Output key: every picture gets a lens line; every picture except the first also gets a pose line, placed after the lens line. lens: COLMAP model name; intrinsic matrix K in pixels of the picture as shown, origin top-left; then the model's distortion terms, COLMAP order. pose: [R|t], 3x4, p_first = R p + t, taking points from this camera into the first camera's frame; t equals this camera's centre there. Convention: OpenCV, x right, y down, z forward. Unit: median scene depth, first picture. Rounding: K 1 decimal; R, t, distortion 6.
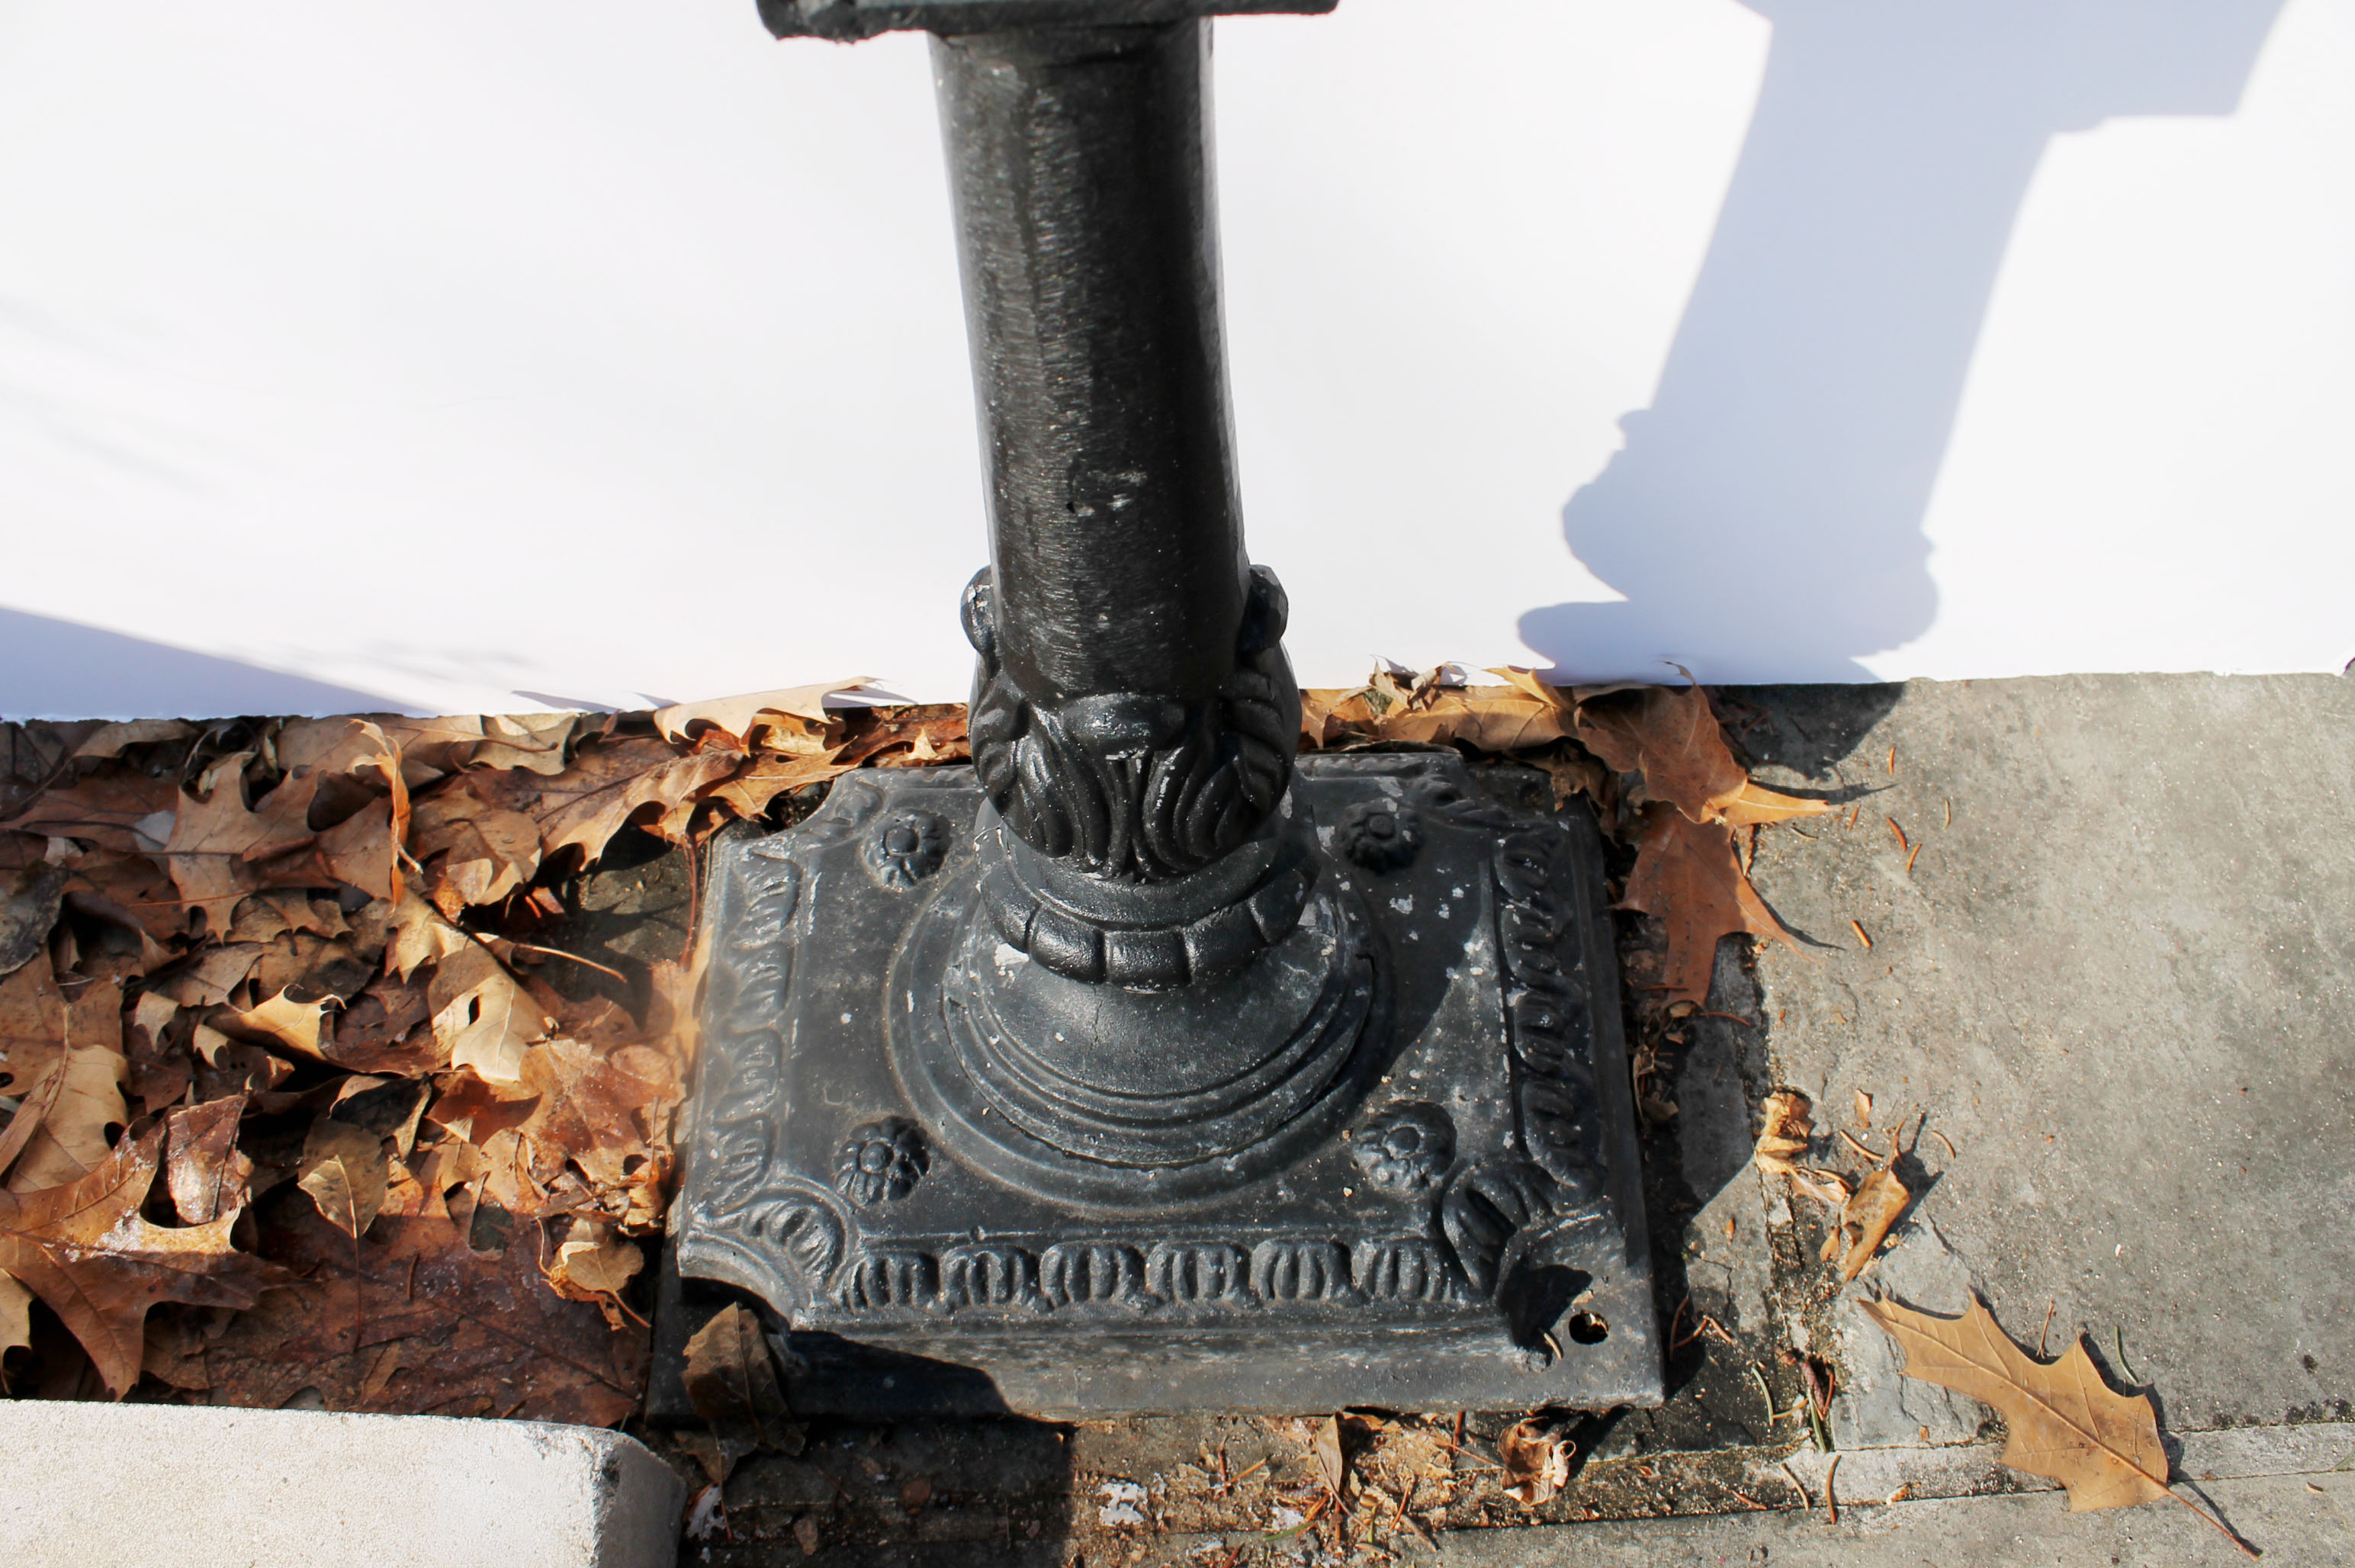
lens RADIAL K [[1995.7, 0, 1223.3], [0, 1995.7, 822.6], [0, 0, 1]] dist [-0.167054, 0.157406]
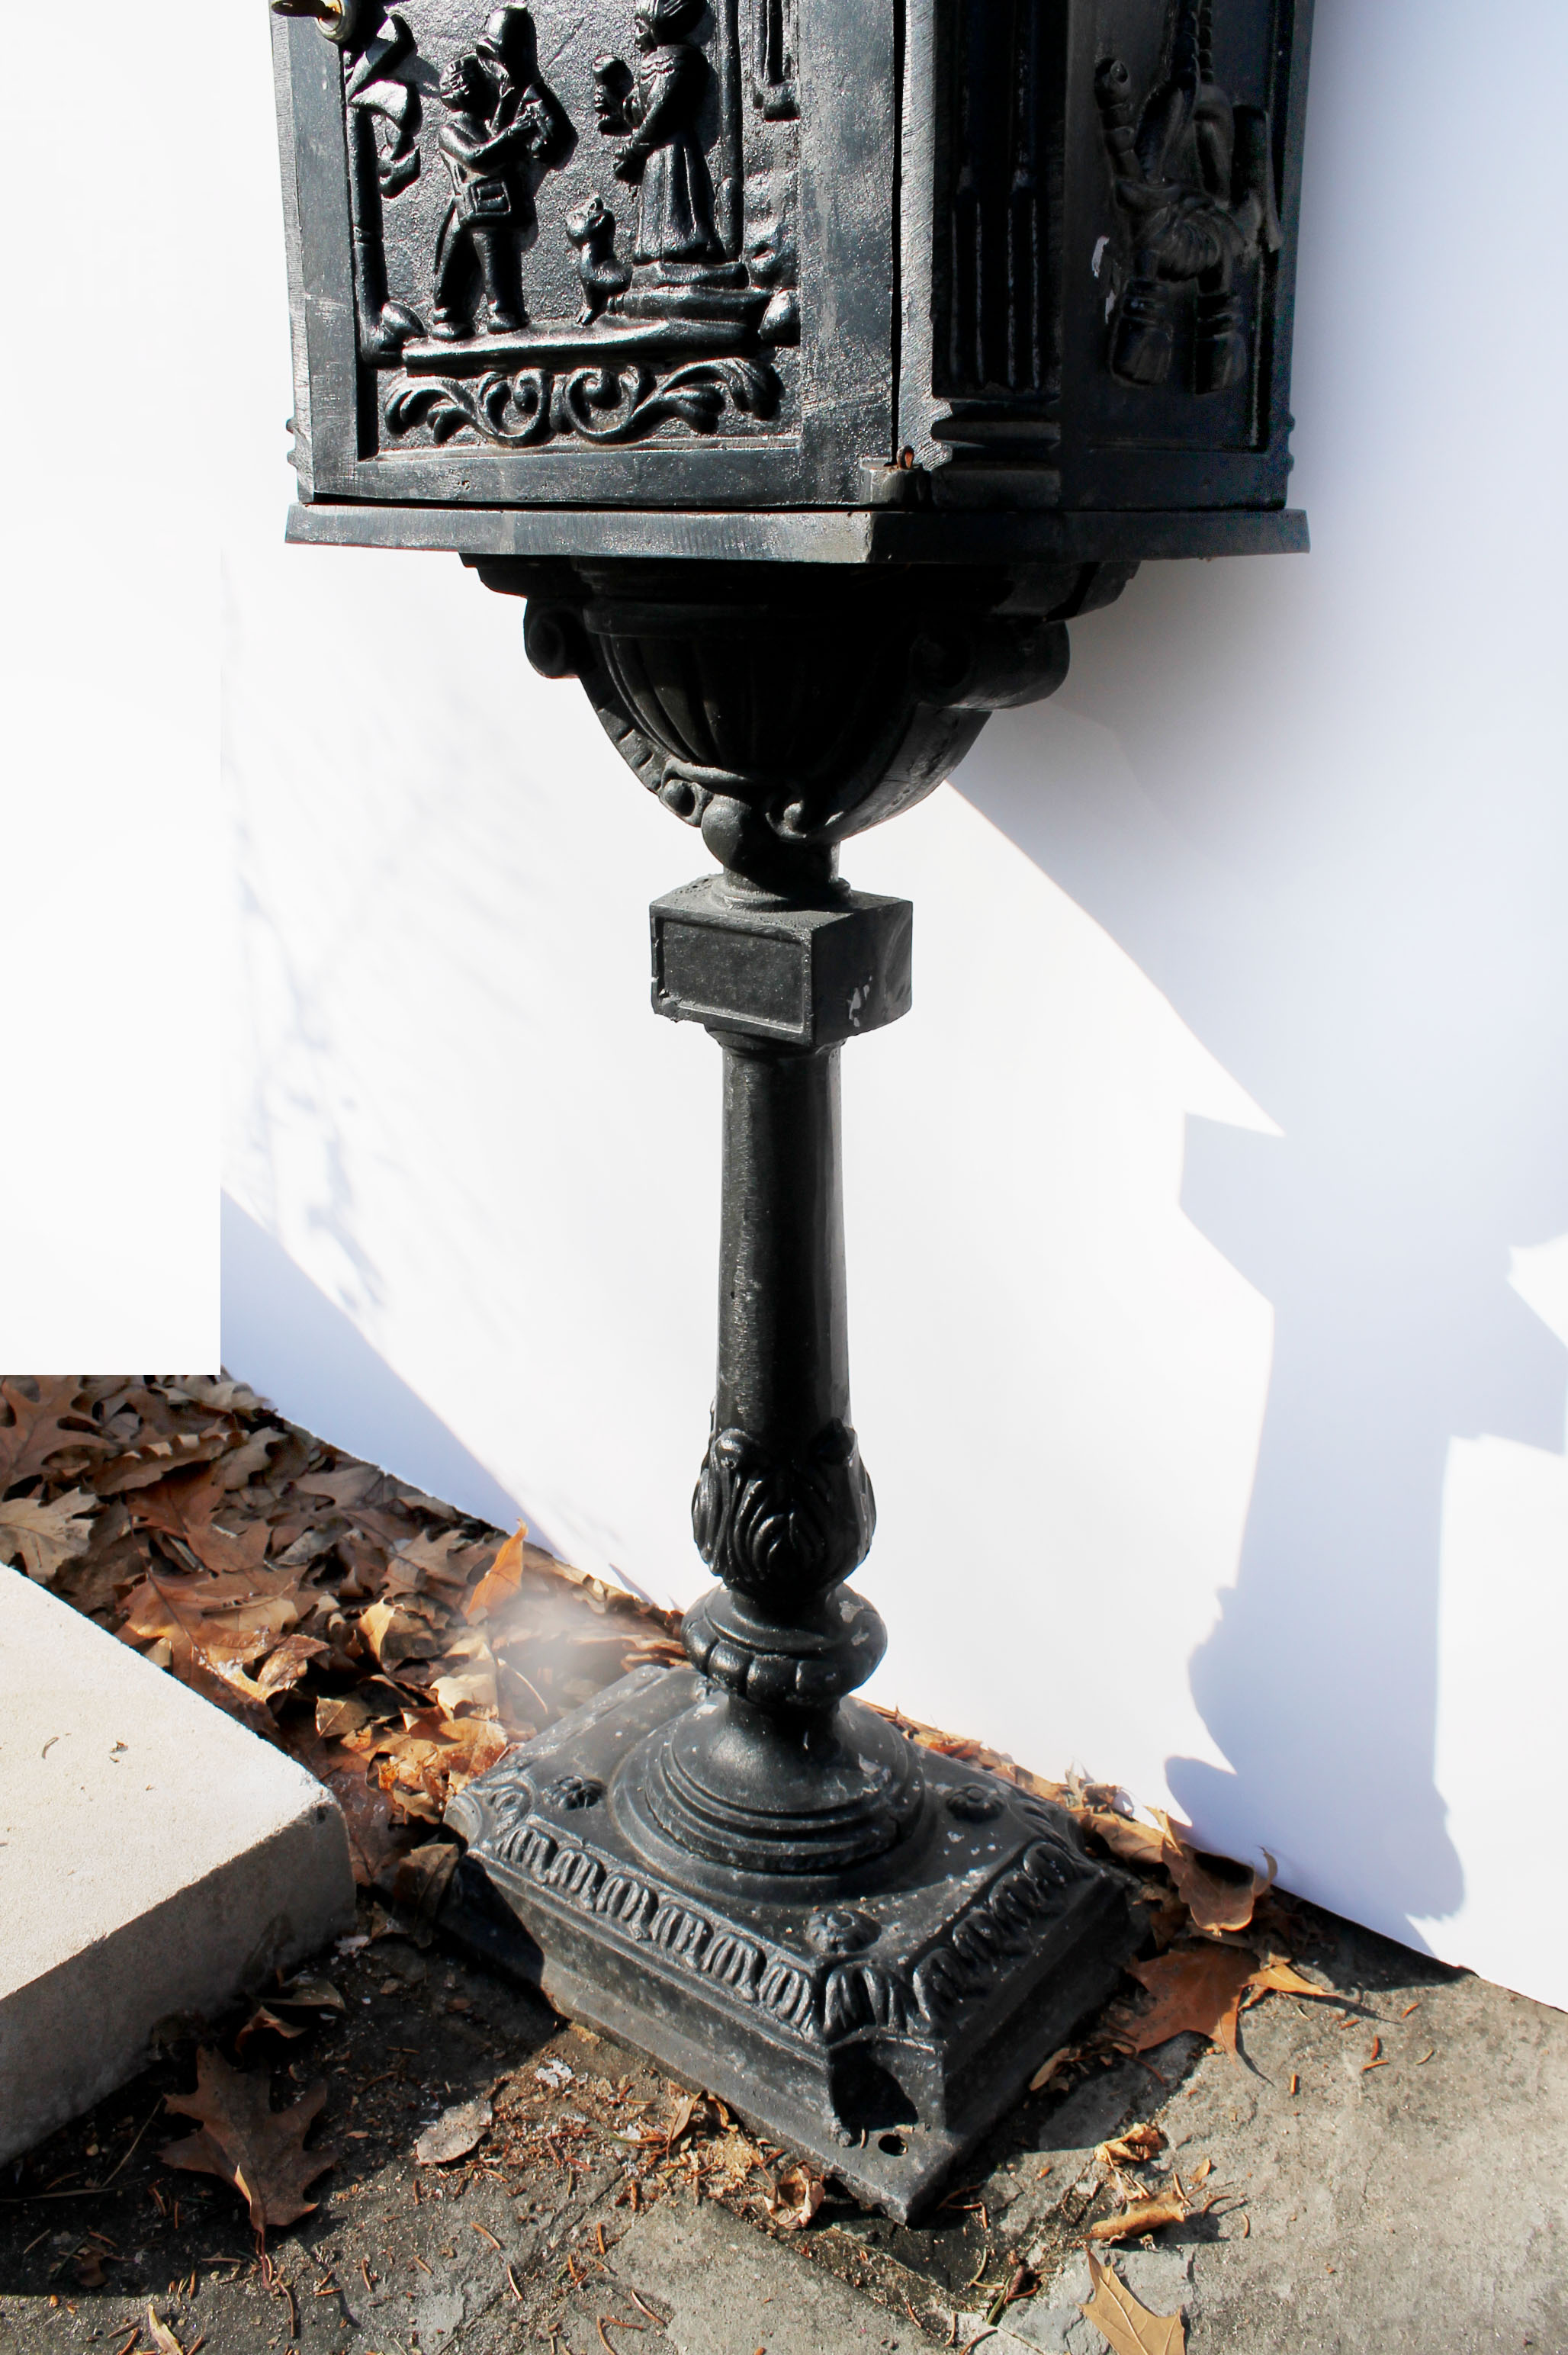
lens RADIAL K [[1995.7, 0, 784.0], [0, 1995.7, 1177.5], [0, 0, 1]] dist [-0.167054, 0.157406]
pose [[0.778485, 0.237234, -0.581103, 0.715621], [-0.549333, 0.705388, -0.447952, 0.413852], [0.303633, 0.667944, 0.679454, -0.324342]]
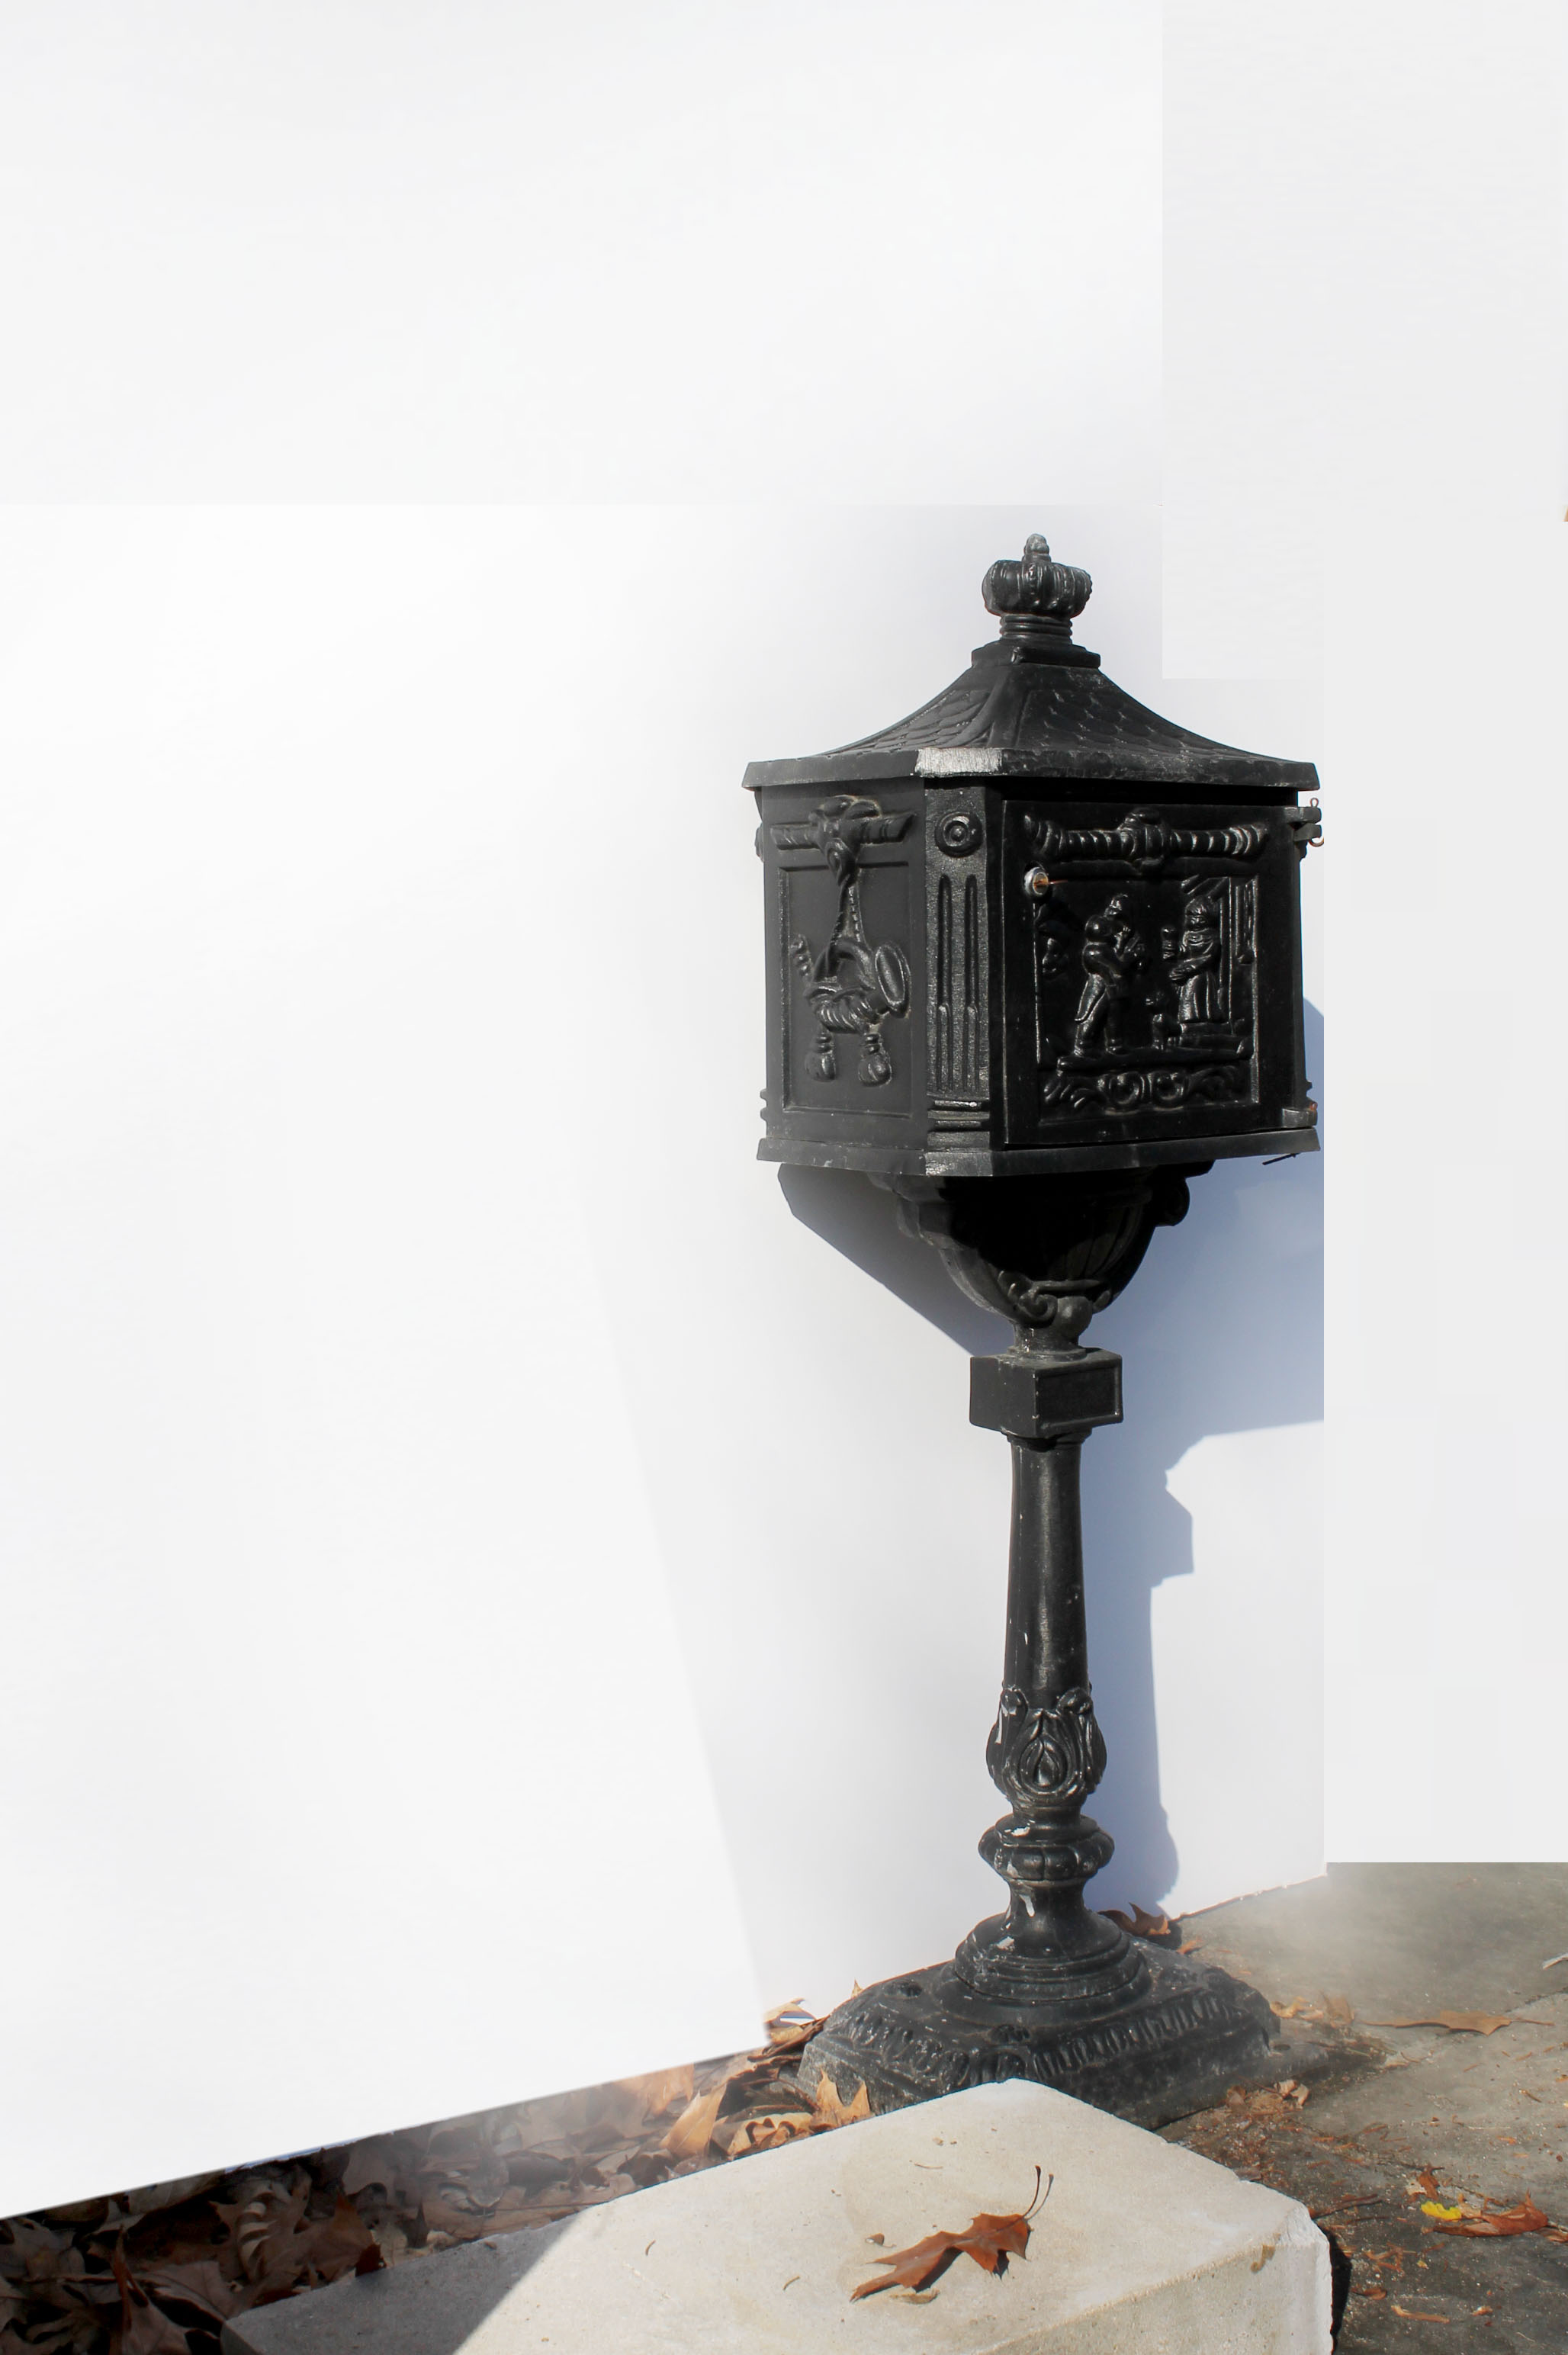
lens RADIAL K [[2832.7, 0, 784.0], [0, 2832.7, 1177.5], [0, 0, 1]] dist [0.118136, 0.002229]
pose [[0.799007, -0.031955, 0.600472, -2.086680], [0.515311, 0.551035, -0.656365, 1.489961], [-0.309907, 0.833870, 0.456748, -1.066404]]
